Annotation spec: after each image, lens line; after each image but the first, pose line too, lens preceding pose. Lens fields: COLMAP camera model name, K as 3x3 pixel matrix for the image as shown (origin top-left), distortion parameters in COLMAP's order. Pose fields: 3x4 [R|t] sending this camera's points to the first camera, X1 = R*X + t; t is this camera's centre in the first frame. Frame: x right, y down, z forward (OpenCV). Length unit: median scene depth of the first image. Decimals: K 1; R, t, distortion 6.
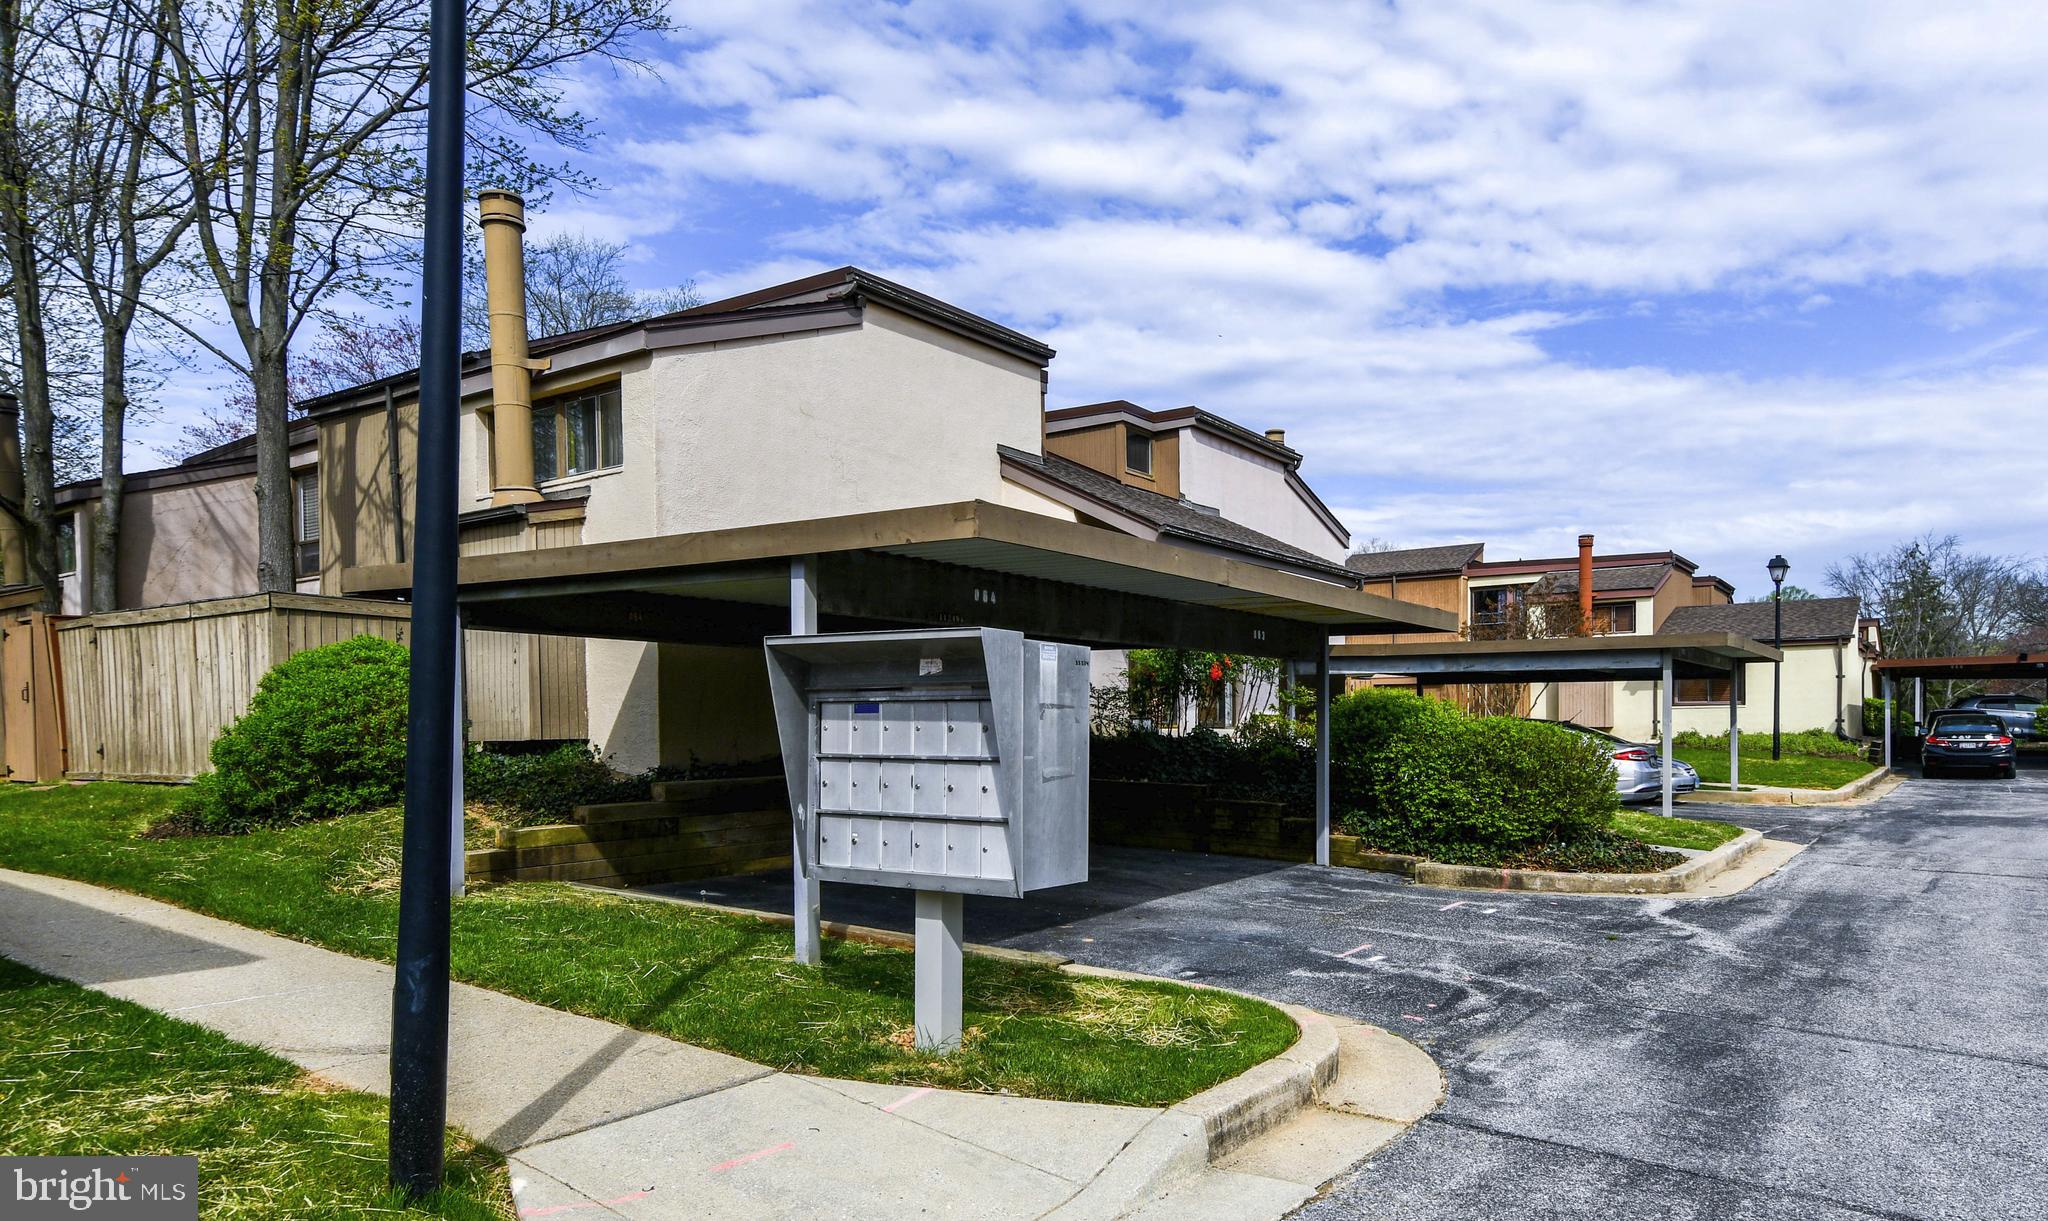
lens RADIAL K [[1325.4, 0, 1024.3], [0, 1325.4, 739.2], [0, 0, 1]] dist [0.049253, 0.000075]
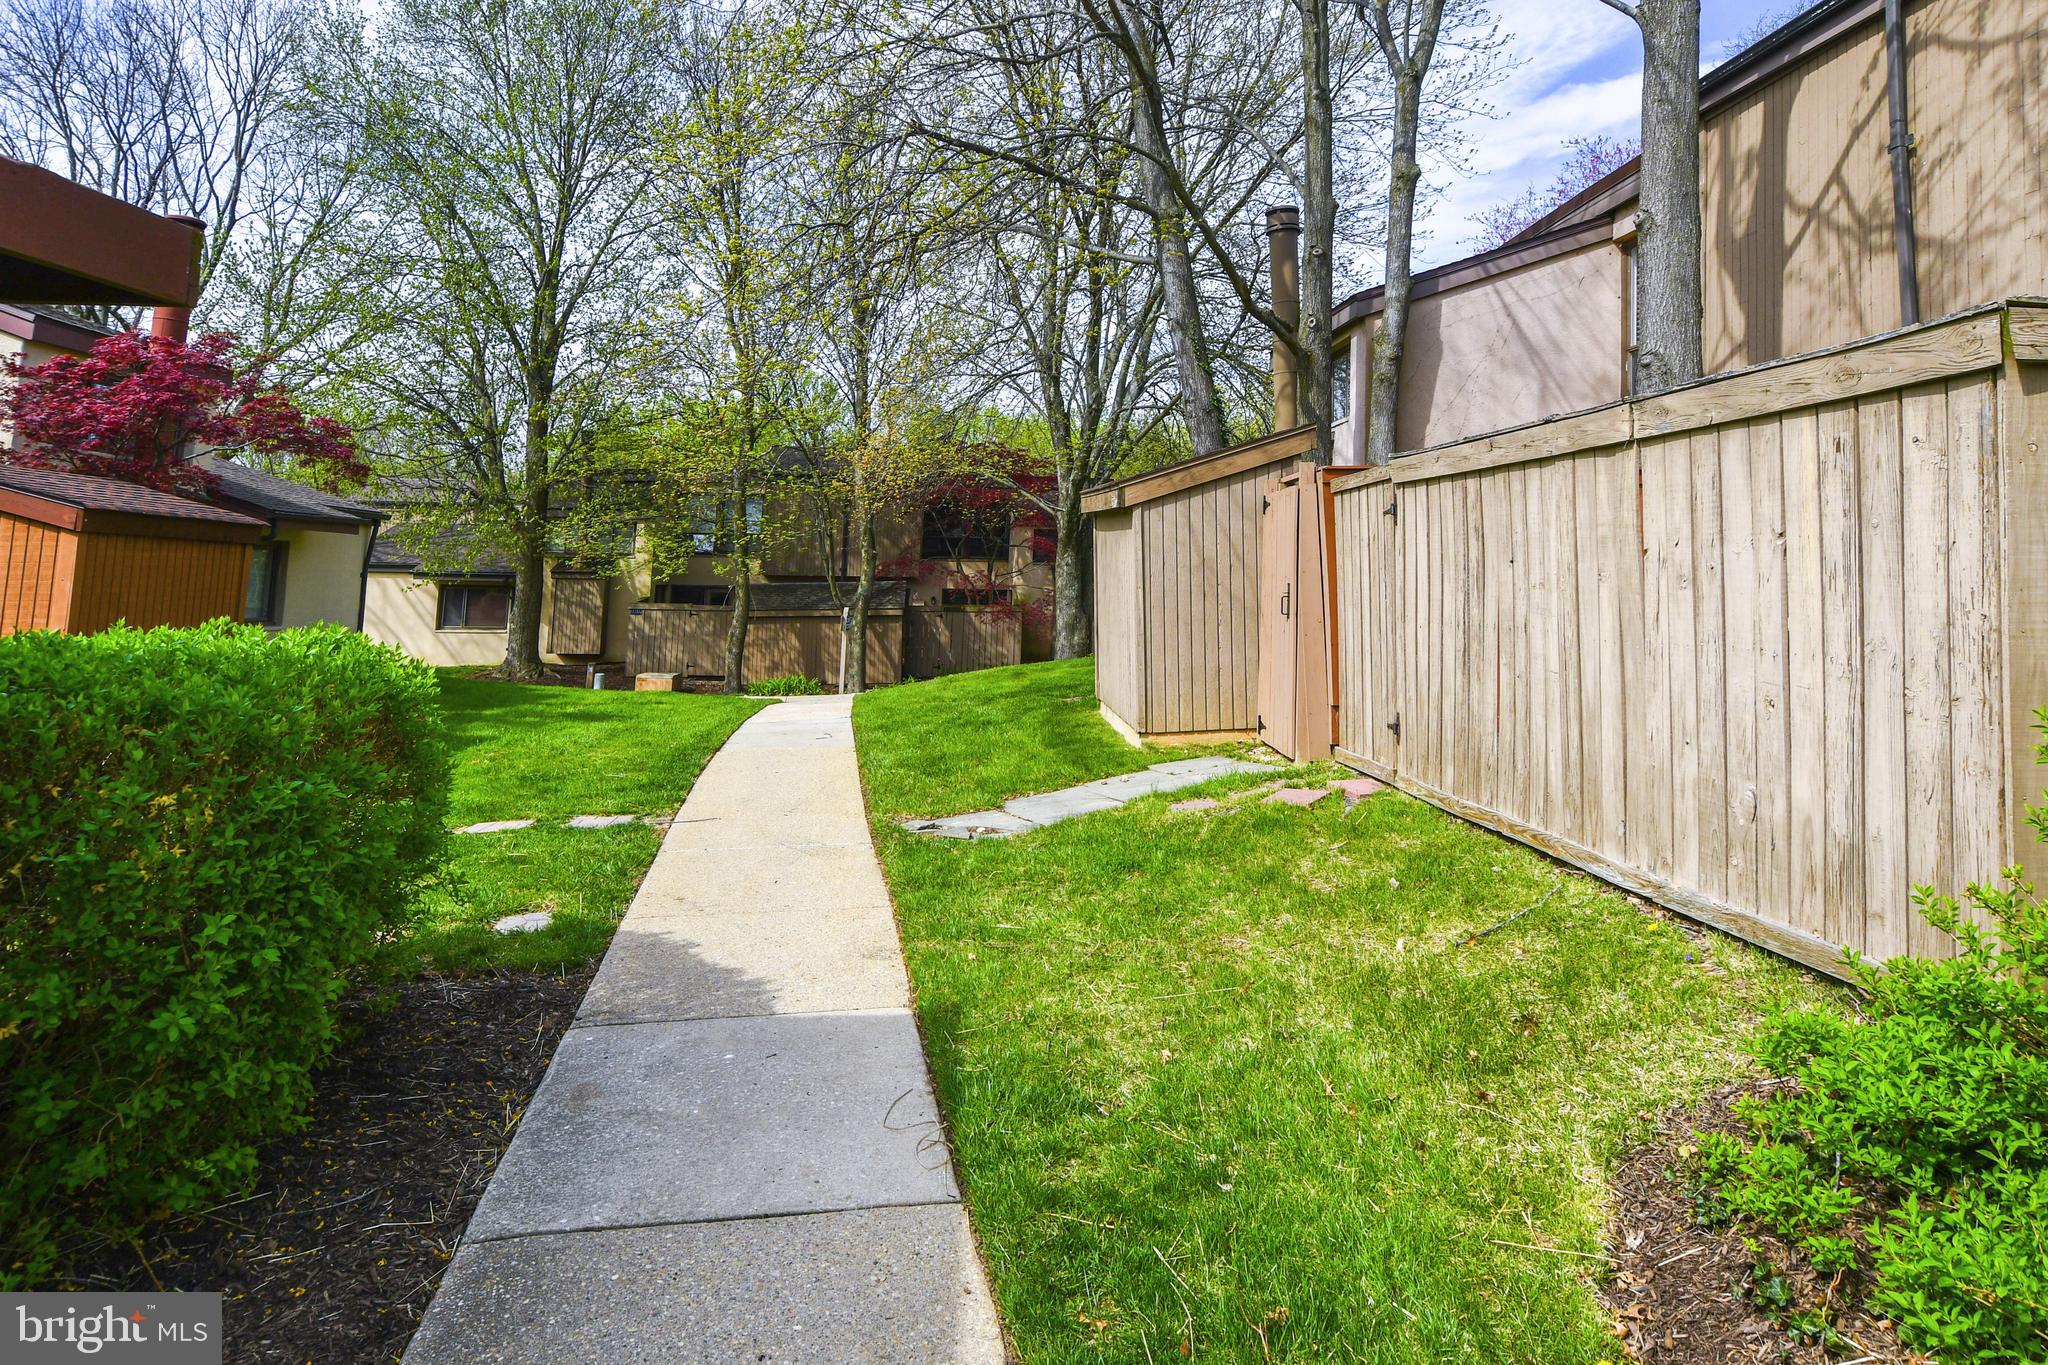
lens RADIAL K [[1273.7, 0, 1024.0], [0, 1273.7, 682.5], [0, 0, 1]] dist [-0.000951, 0.000604]
pose [[0.666799, 0.072831, -0.741670, -0.309421], [-0.021875, 0.996697, 0.078208, -0.031163], [0.744916, -0.035925, 0.666190, 0.425343]]
